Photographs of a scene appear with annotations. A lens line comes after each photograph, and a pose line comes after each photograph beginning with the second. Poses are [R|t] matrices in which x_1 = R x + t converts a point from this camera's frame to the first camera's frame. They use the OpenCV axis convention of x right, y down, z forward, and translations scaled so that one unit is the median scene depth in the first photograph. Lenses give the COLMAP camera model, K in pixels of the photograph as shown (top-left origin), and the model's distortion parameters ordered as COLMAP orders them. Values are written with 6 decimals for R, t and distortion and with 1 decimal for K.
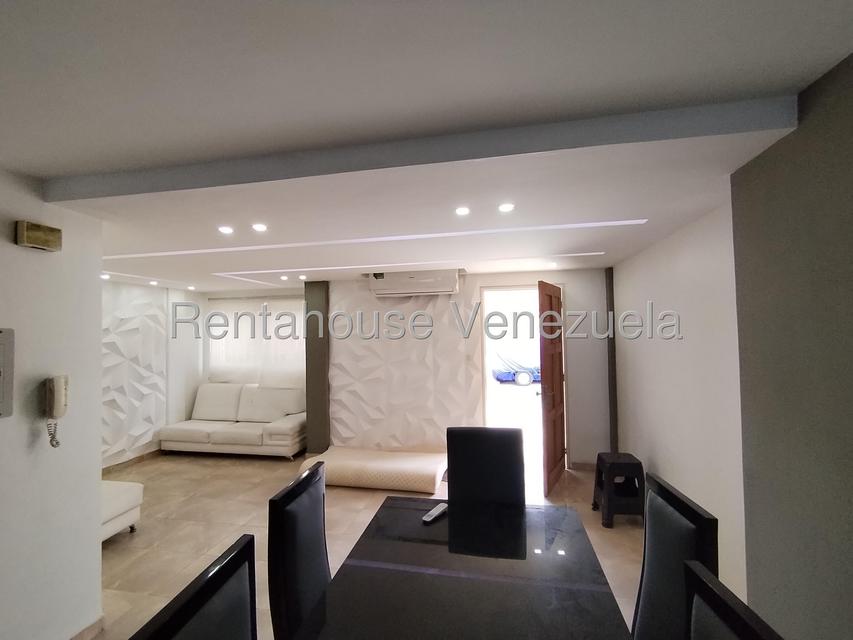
lens RADIAL K [[402.9, 0, 426.5], [0, 402.9, 320.0], [0, 0, 1]] dist [-0.002949, -0.000149]
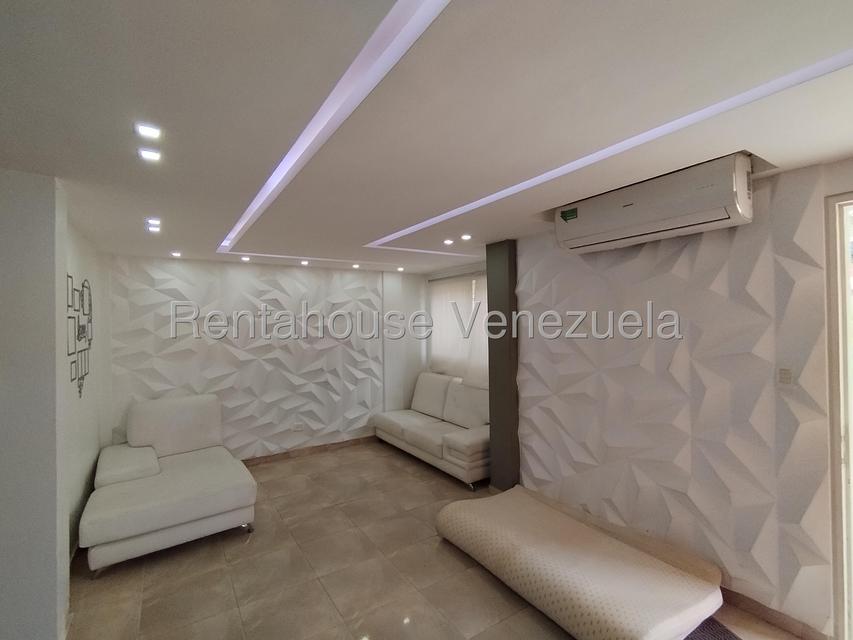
lens RADIAL K [[402.9, 0, 426.5], [0, 402.9, 320.0], [0, 0, 1]] dist [-0.002949, -0.000149]
pose [[0.696743, 0.002352, -0.717317, 0.137980], [0.022135, 0.999448, 0.024778, 0.018106], [0.716979, -0.033142, 0.696306, 0.435918]]
